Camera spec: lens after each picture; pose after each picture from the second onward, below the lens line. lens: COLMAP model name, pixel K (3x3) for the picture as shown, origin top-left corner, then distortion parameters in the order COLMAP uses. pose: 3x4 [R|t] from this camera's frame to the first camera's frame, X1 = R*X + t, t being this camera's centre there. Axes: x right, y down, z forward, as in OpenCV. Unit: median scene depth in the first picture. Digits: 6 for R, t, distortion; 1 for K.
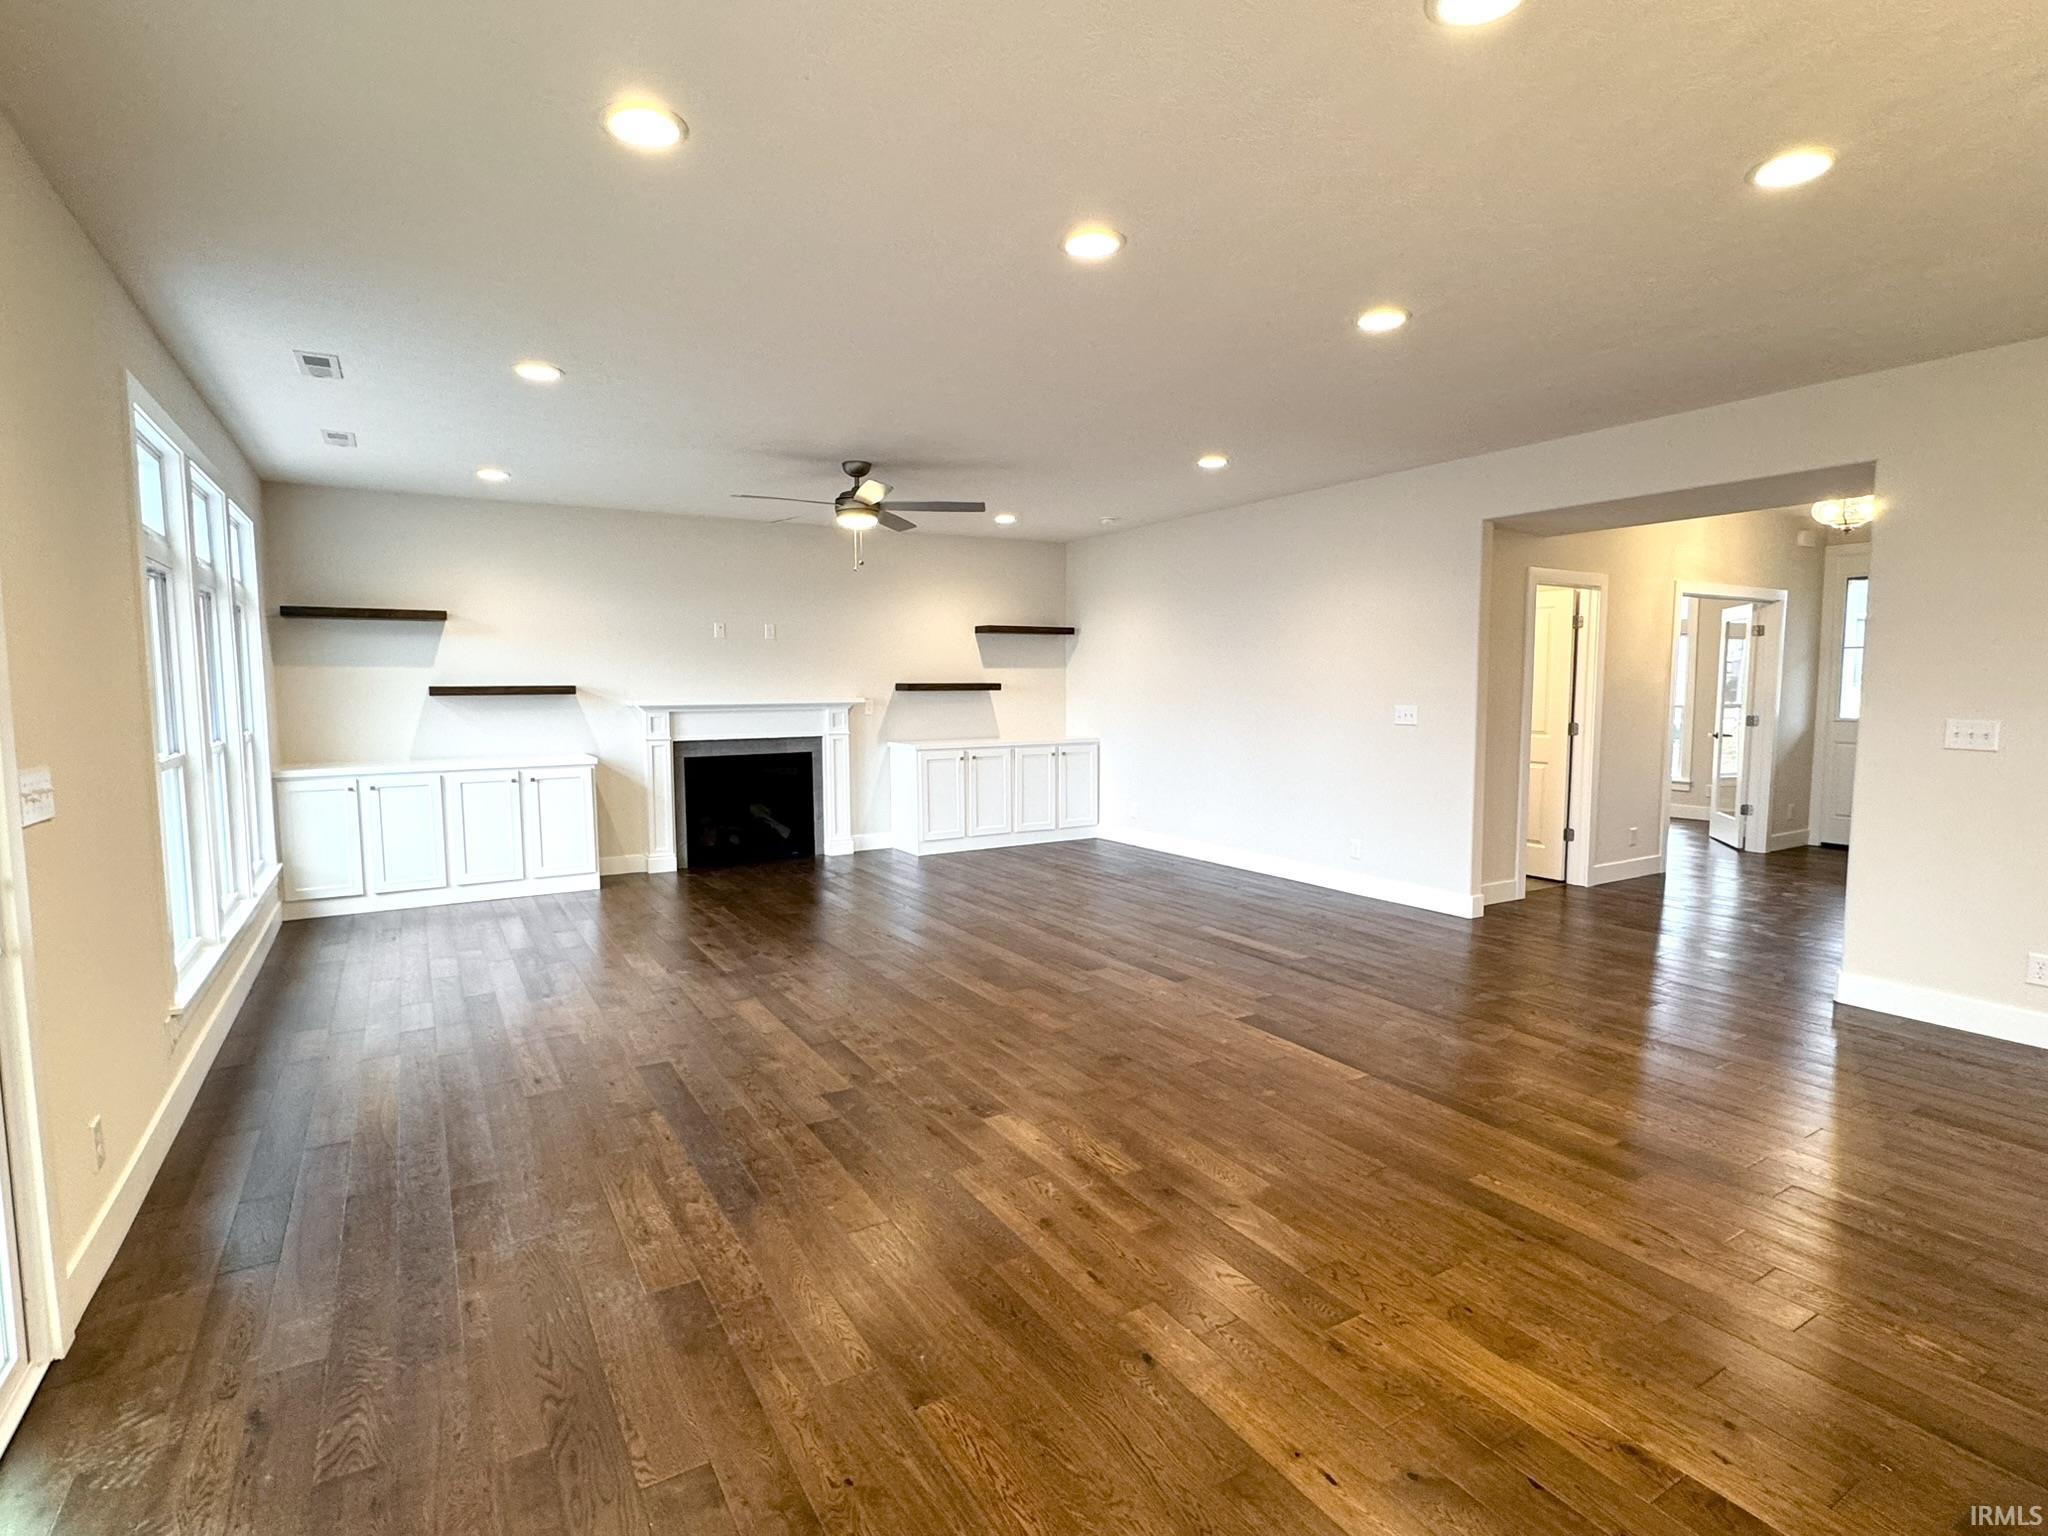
lens RADIAL K [[1011.7, 0, 1020.6], [0, 1011.7, 762.9], [0, 0, 1]] dist [0.004824, 0.000342]
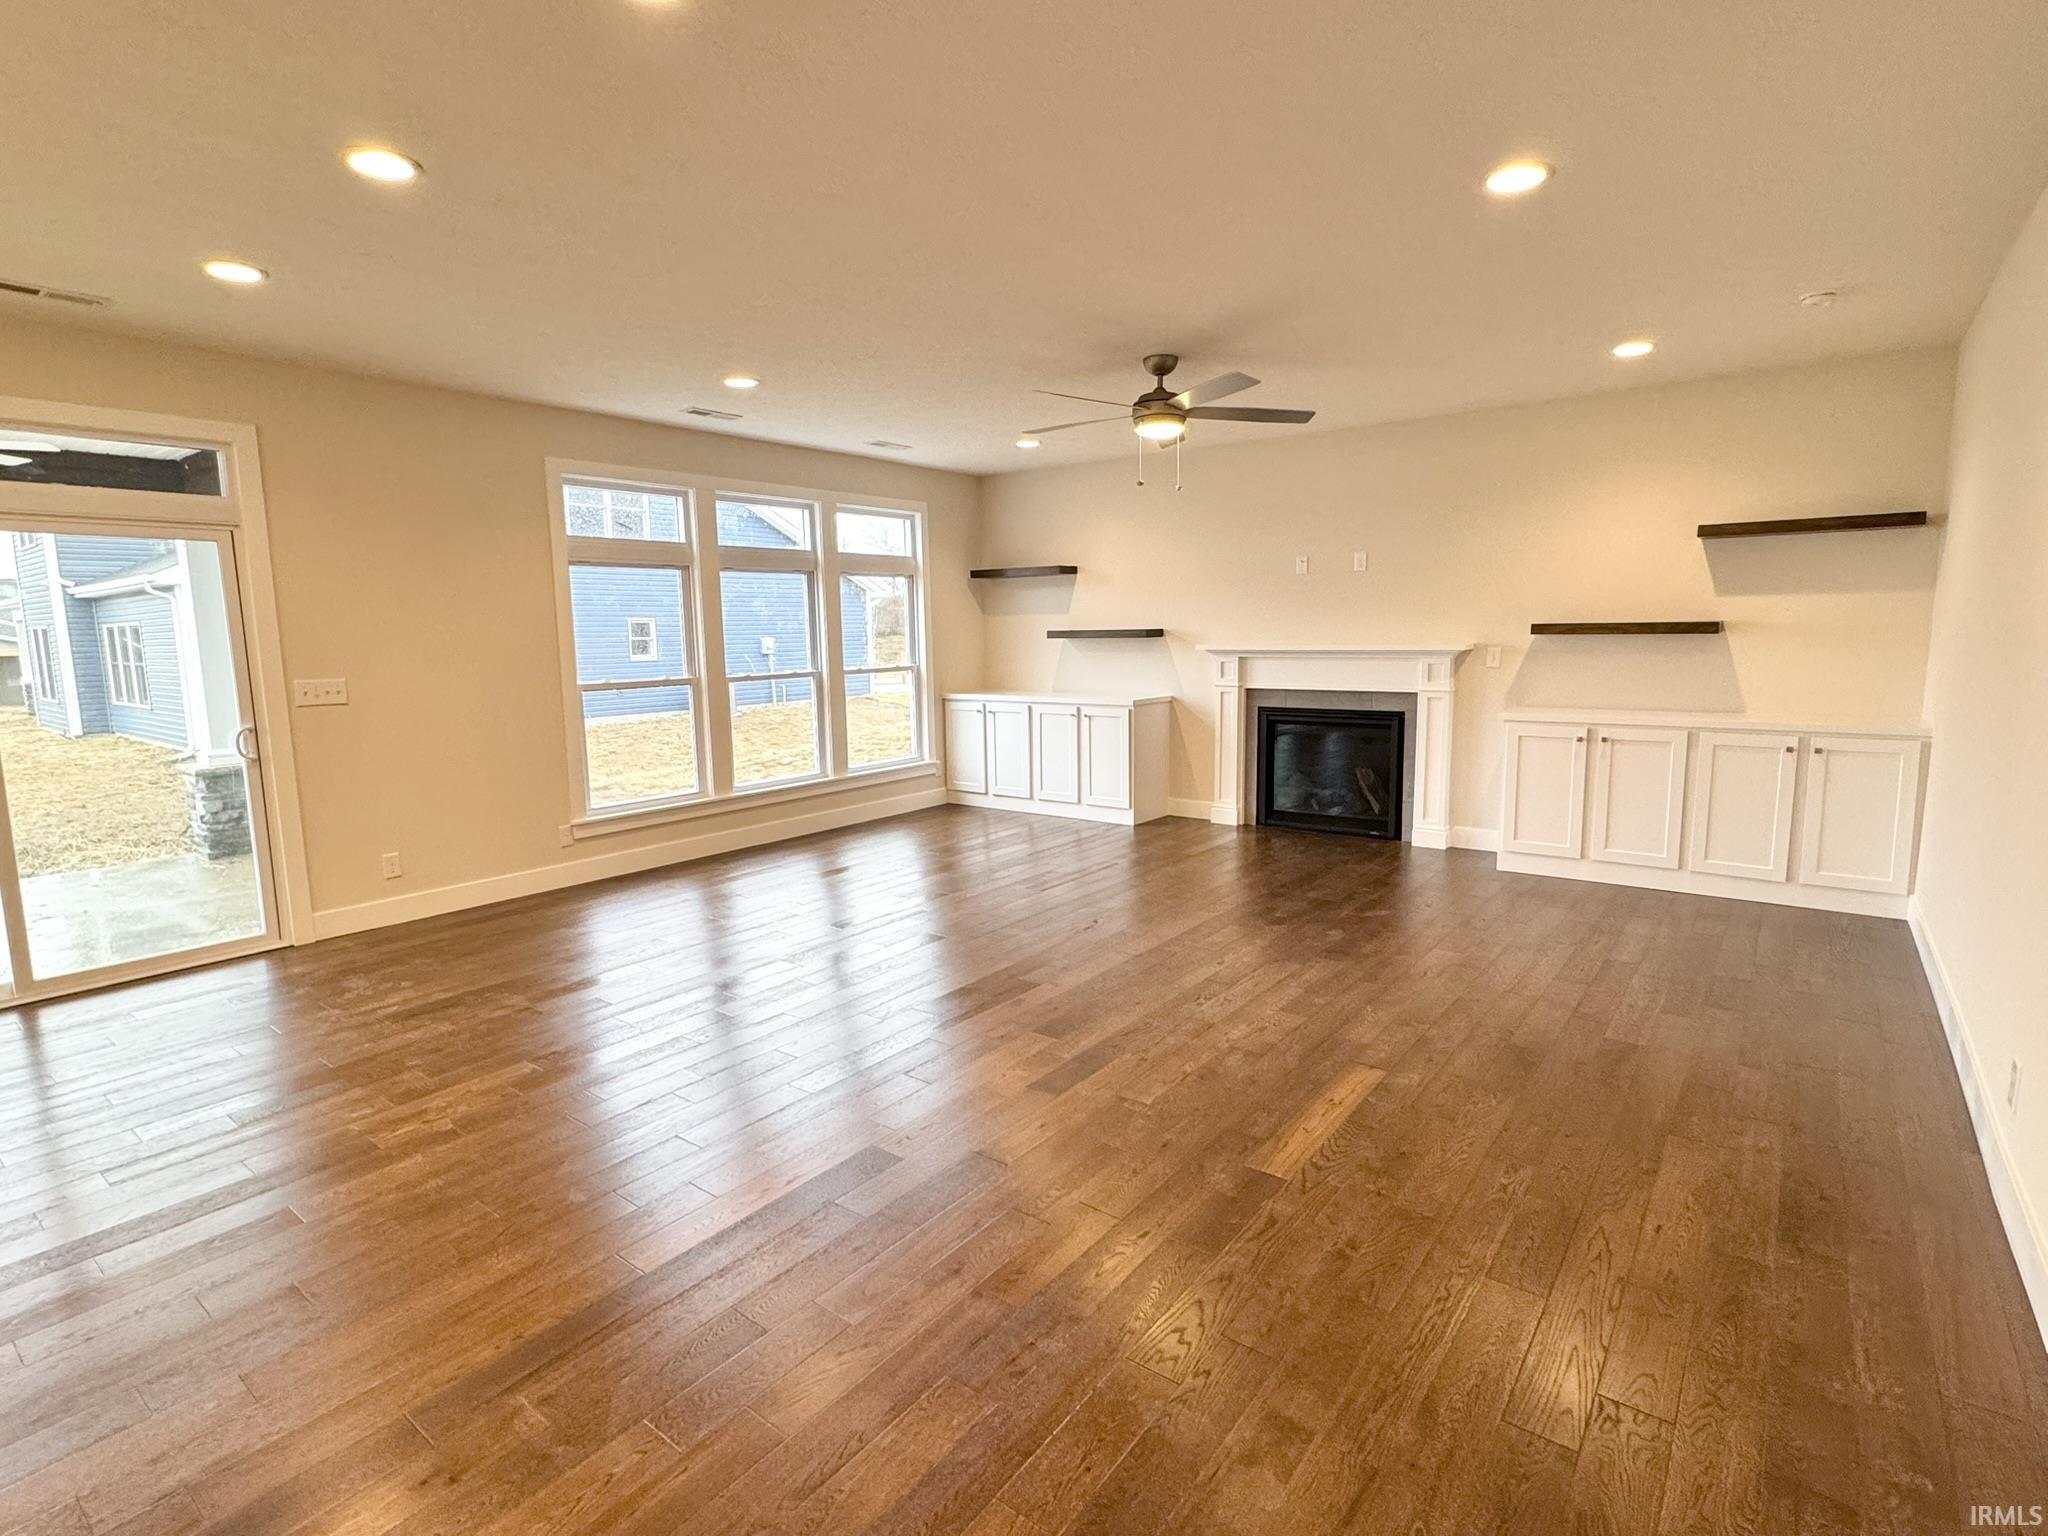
lens RADIAL K [[1011.7, 0, 1021.8], [0, 1011.7, 777.6], [0, 0, 1]] dist [0.004824, 0.000342]
pose [[0.362154, 0.133797, -0.922465, 0.457590], [-0.061415, 0.990919, 0.119615, -0.038956], [0.930093, 0.013334, 0.367083, 0.467668]]
